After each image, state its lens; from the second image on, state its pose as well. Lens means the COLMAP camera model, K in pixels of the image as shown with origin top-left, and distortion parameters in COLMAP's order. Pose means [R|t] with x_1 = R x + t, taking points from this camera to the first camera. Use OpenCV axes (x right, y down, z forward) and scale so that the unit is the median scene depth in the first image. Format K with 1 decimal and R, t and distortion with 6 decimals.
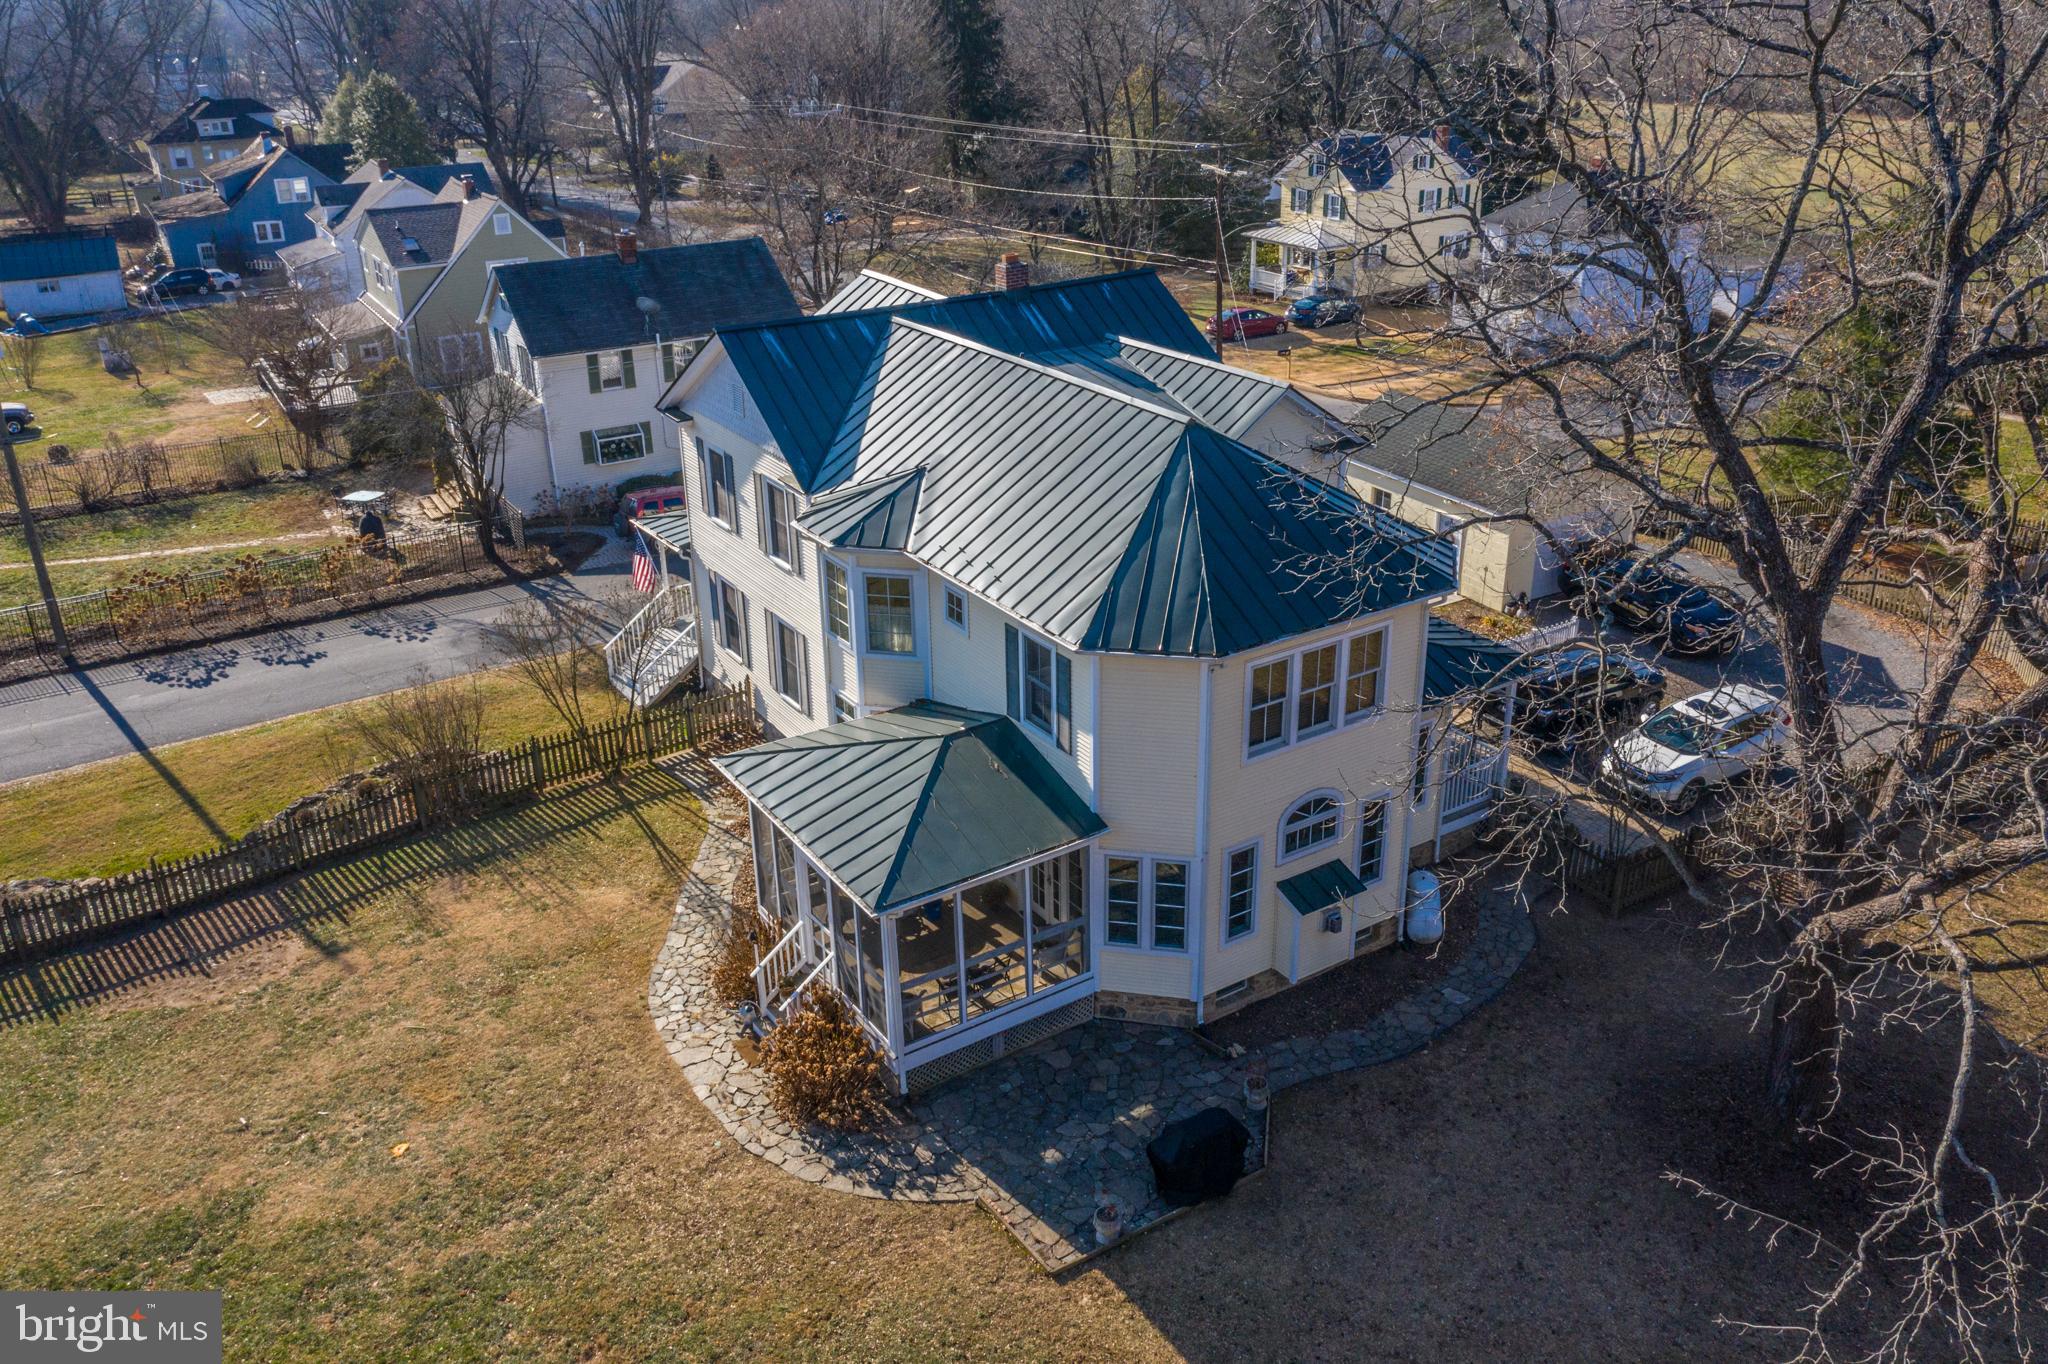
lens RADIAL K [[1641.8, 0, 1024.0], [0, 1641.8, 682.0], [0, 0, 1]] dist [-0.028061, -0.004718]
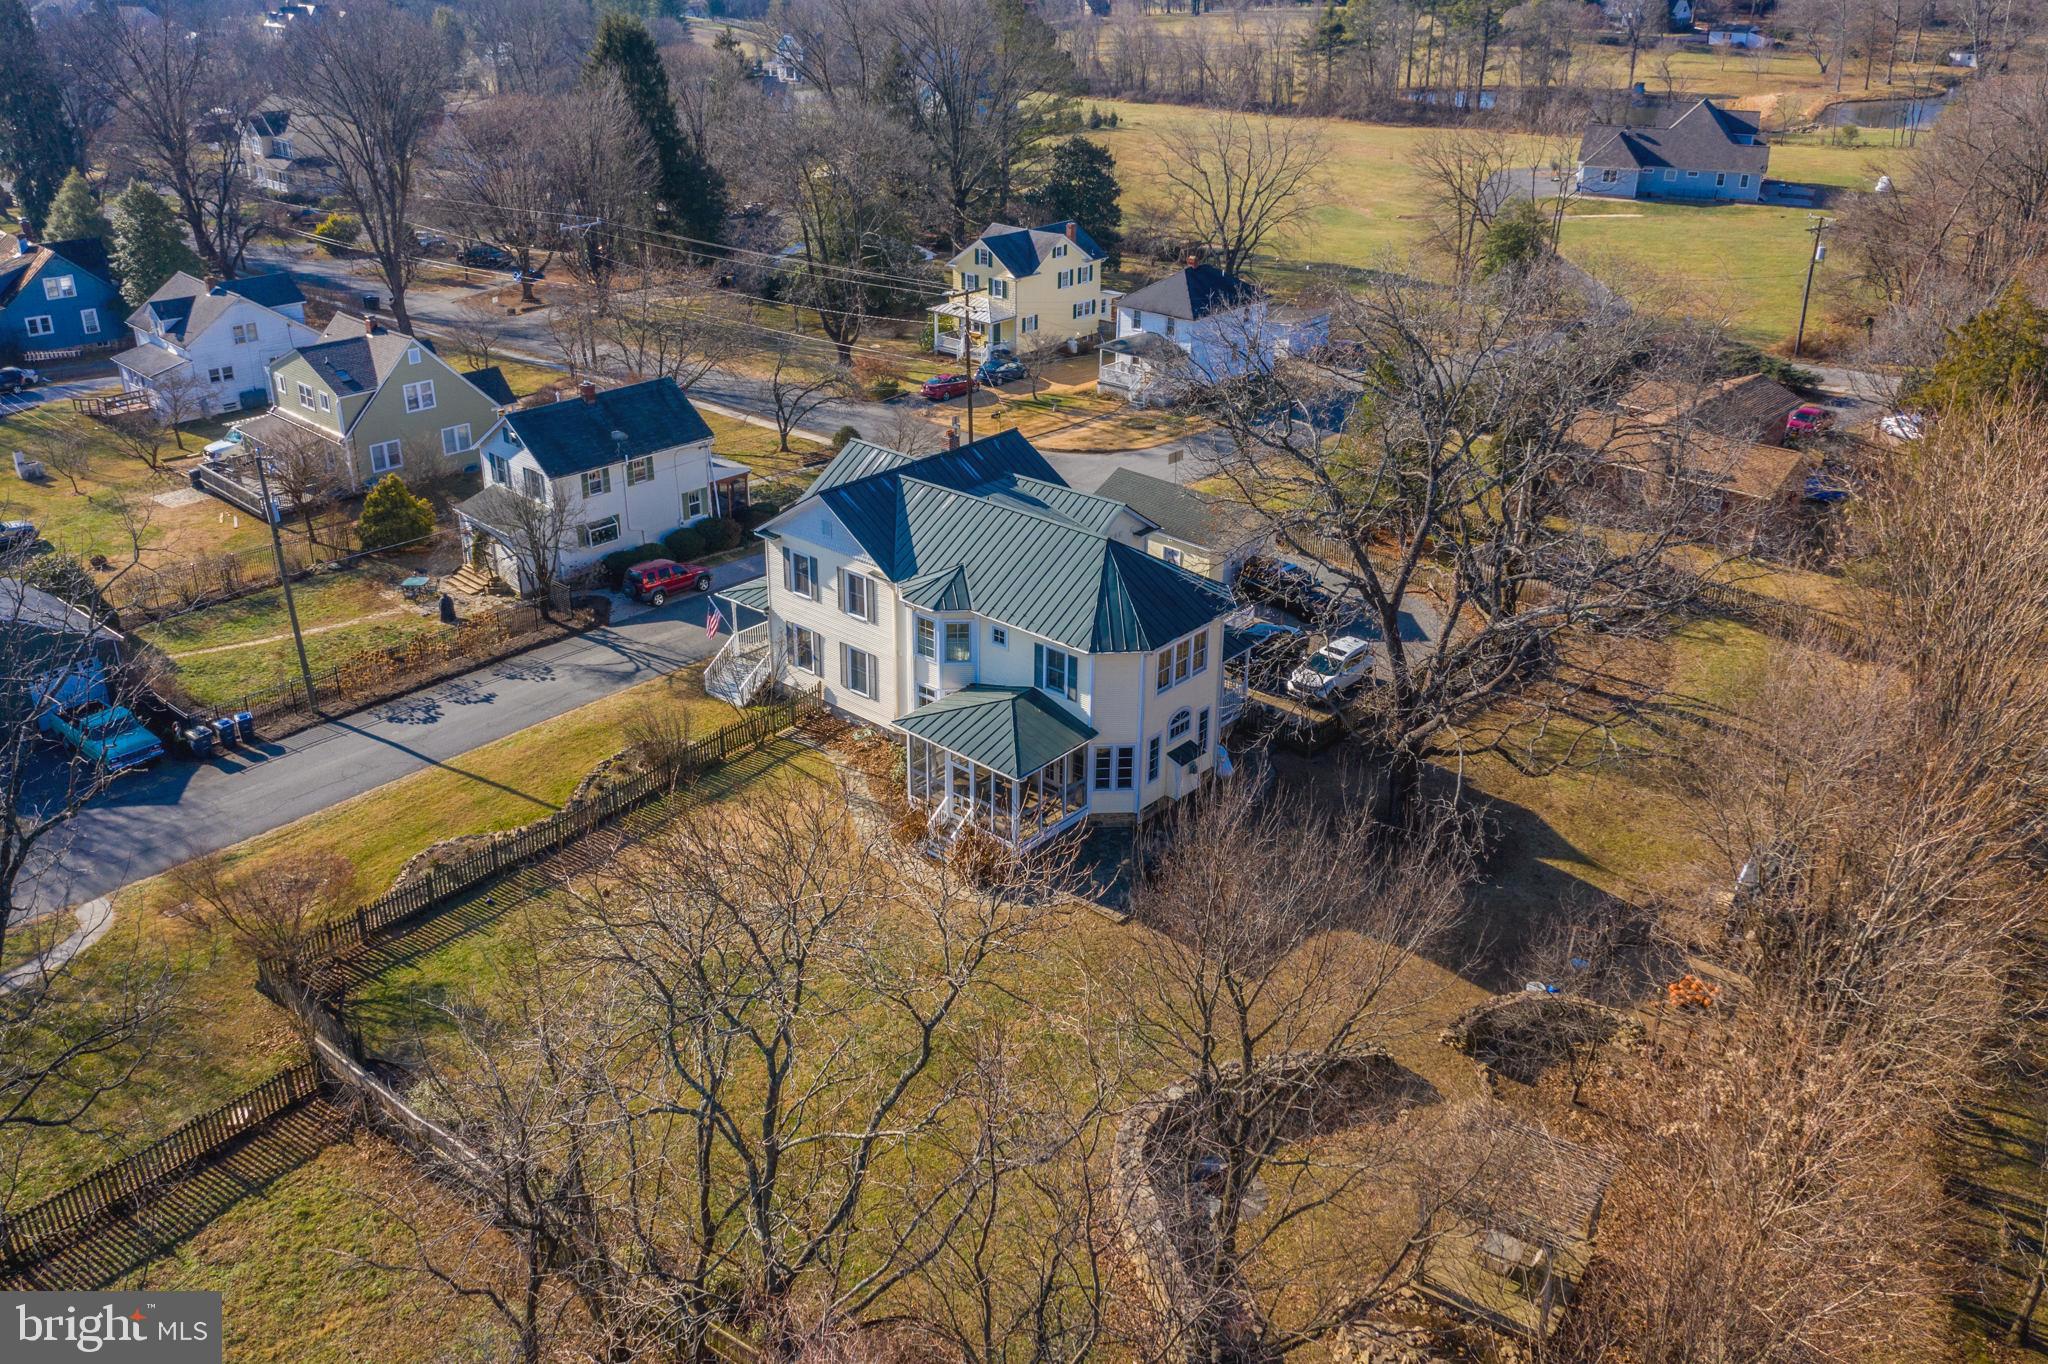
lens RADIAL K [[1641.8, 0, 1024.0], [0, 1641.8, 682.0], [0, 0, 1]] dist [-0.028061, -0.004718]
pose [[0.962484, -0.094060, 0.254515, -0.541534], [0.089335, 0.995547, 0.030086, -0.048228], [-0.256212, -0.006220, 0.966601, -0.977624]]
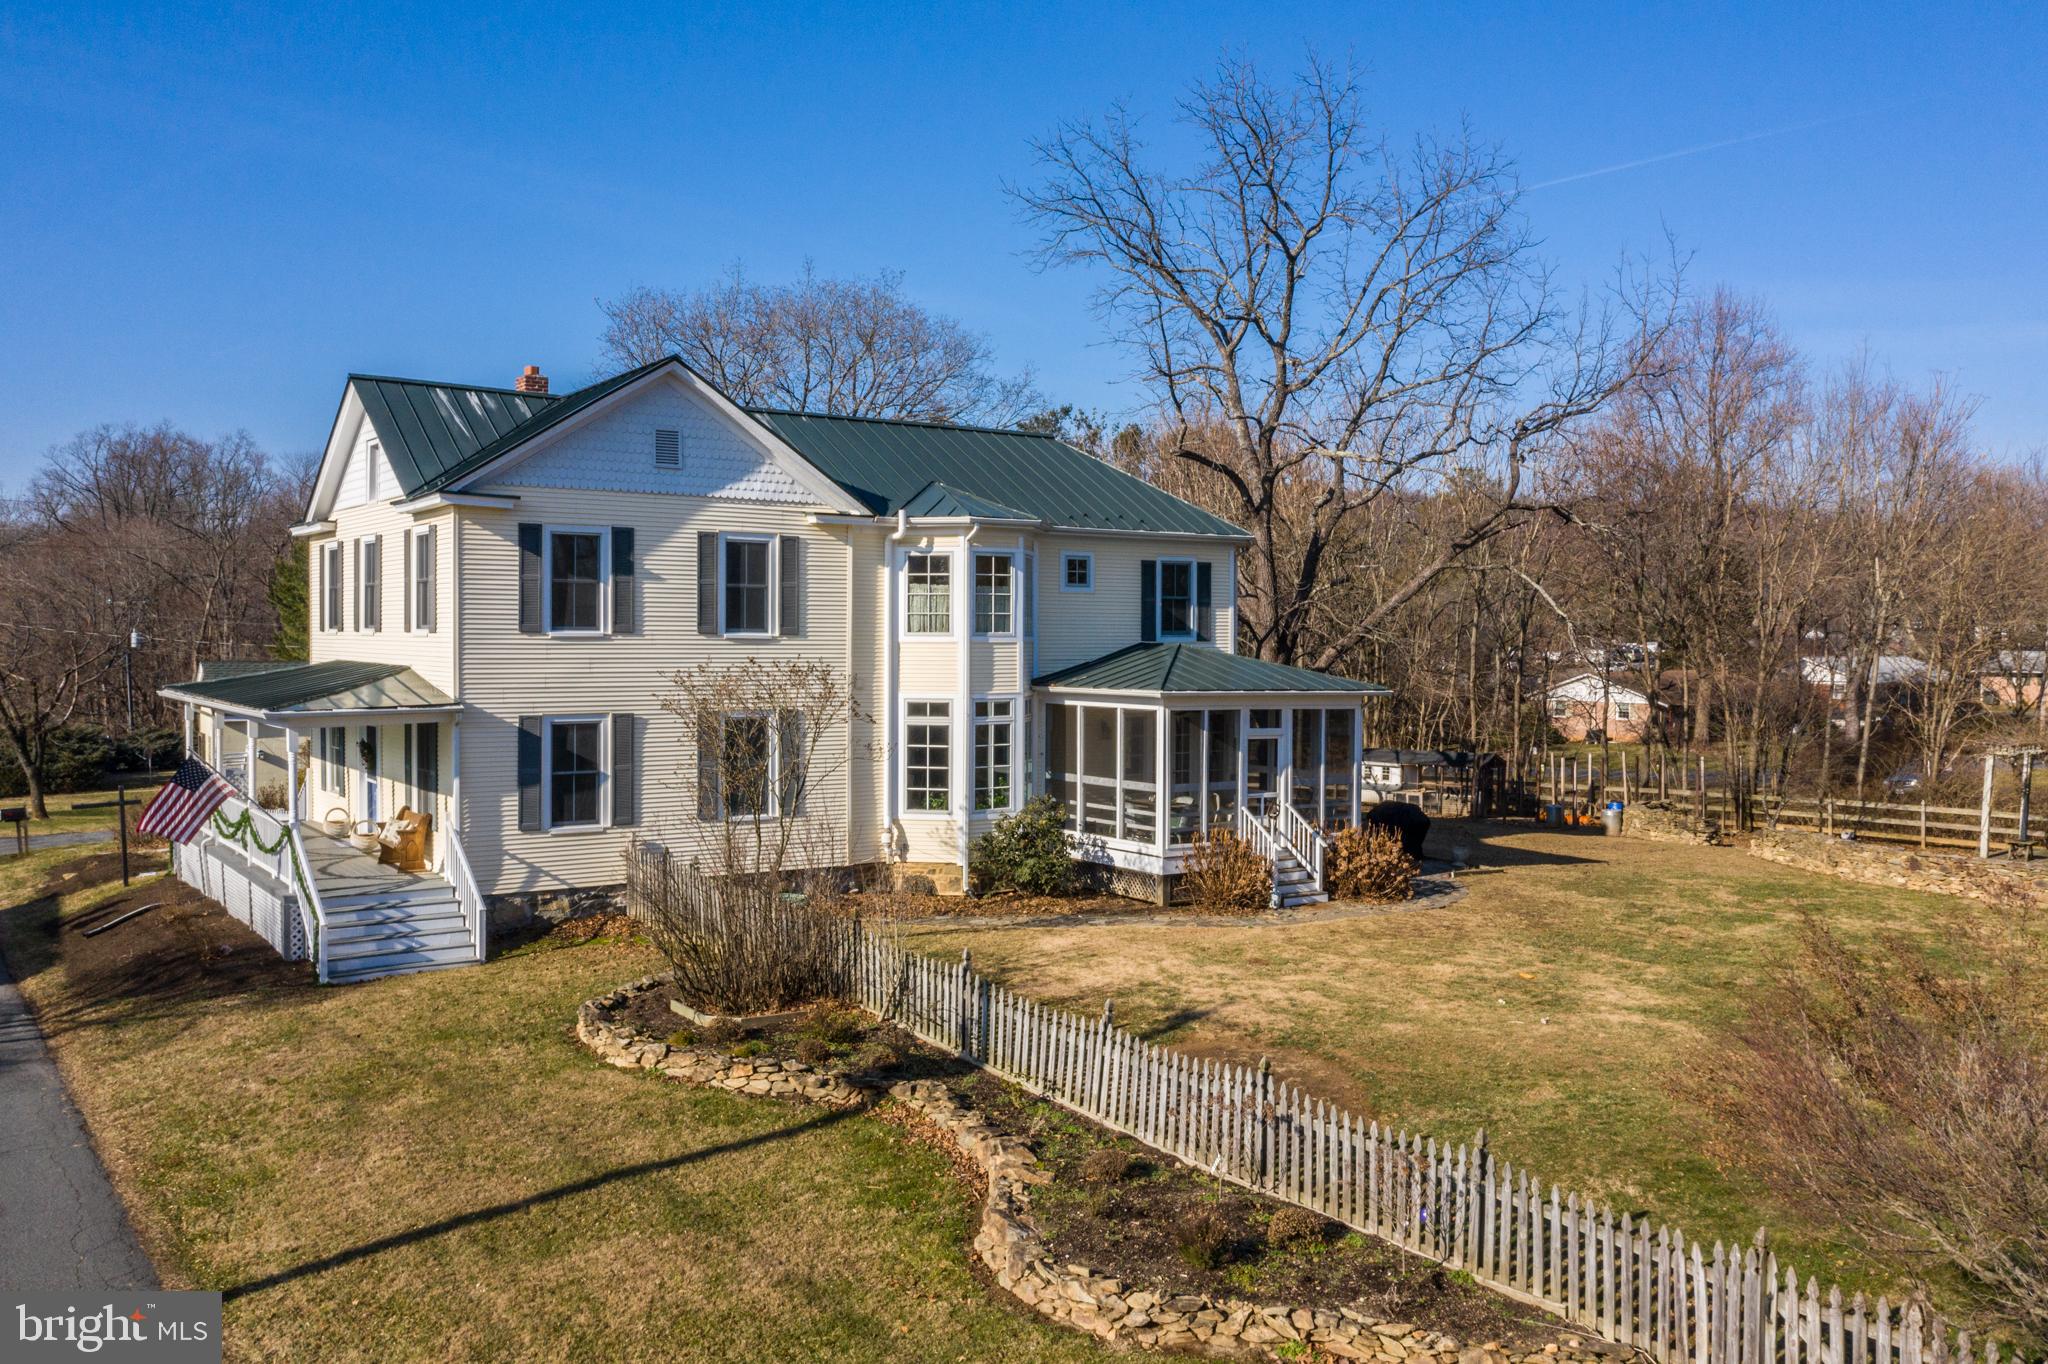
lens RADIAL K [[1641.8, 0, 1024.0], [0, 1641.8, 682.0], [0, 0, 1]] dist [-0.028061, -0.004718]
pose [[-0.041995, -0.009702, 0.999071, -1.233453], [0.404525, 0.914160, 0.025881, -0.019081], [-0.913562, 0.405236, -0.034465, 1.127633]]
